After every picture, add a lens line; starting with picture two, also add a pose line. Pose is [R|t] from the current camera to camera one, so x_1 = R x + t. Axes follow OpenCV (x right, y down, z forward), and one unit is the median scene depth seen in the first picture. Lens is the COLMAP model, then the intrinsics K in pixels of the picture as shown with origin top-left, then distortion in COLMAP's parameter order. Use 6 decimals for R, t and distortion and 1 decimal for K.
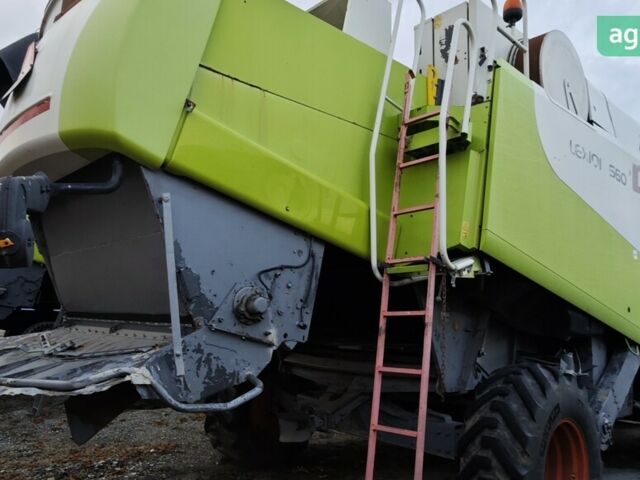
lens RADIAL K [[539.3, 0, 319.0], [0, 539.3, 242.8], [0, 0, 1]] dist [-0.036701, 0.068405]
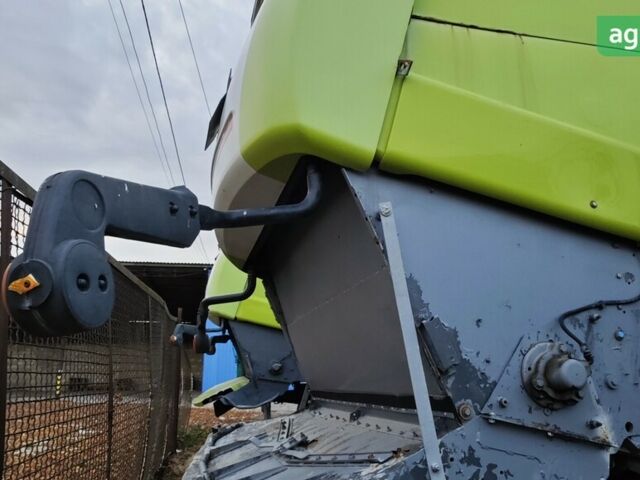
lens RADIAL K [[539.3, 0, 319.0], [0, 539.3, 242.8], [0, 0, 1]] dist [-0.036701, 0.068405]
pose [[0.870254, -0.157821, -0.466637, -0.057597], [0.102430, 0.984559, -0.141959, 0.034225], [0.481835, 0.075743, 0.872982, 0.382903]]
